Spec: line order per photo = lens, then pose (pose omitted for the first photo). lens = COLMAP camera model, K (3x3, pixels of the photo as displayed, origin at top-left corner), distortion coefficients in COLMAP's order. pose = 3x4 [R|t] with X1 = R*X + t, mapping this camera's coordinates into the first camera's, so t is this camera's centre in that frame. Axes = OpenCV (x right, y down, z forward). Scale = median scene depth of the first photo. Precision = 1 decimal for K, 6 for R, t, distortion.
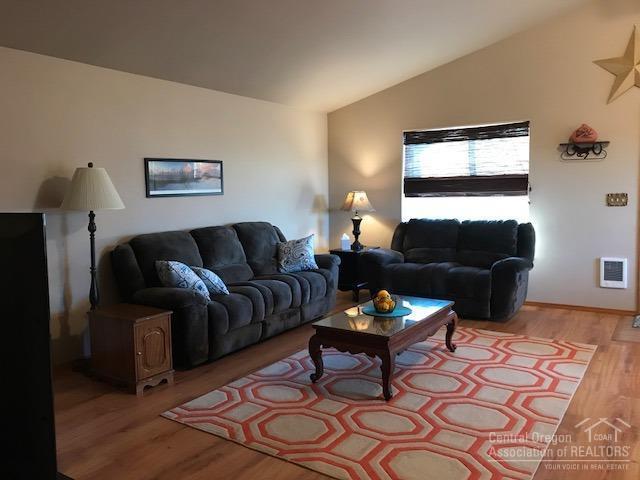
lens RADIAL K [[517.1, 0, 320.0], [0, 517.1, 240.0], [0, 0, 1]] dist [0.069350, -0.002185]
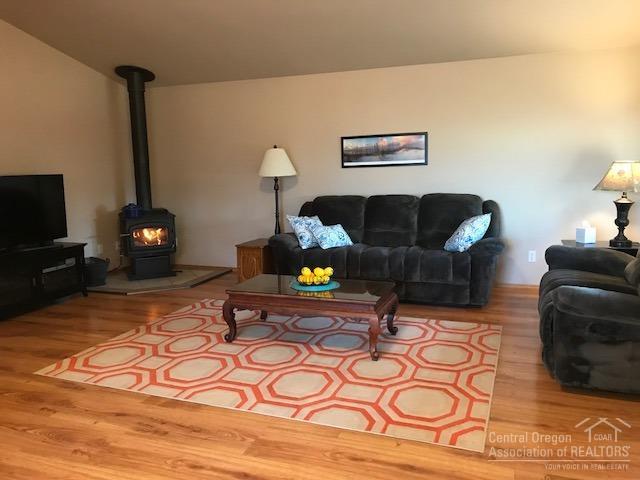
lens RADIAL K [[517.1, 0, 320.0], [0, 517.1, 240.0], [0, 0, 1]] dist [0.069350, -0.002185]
pose [[0.214122, 0.143335, -0.966233, 0.919763], [-0.086053, 0.988097, 0.127508, -0.063201], [0.973009, 0.055845, 0.223907, 0.666185]]
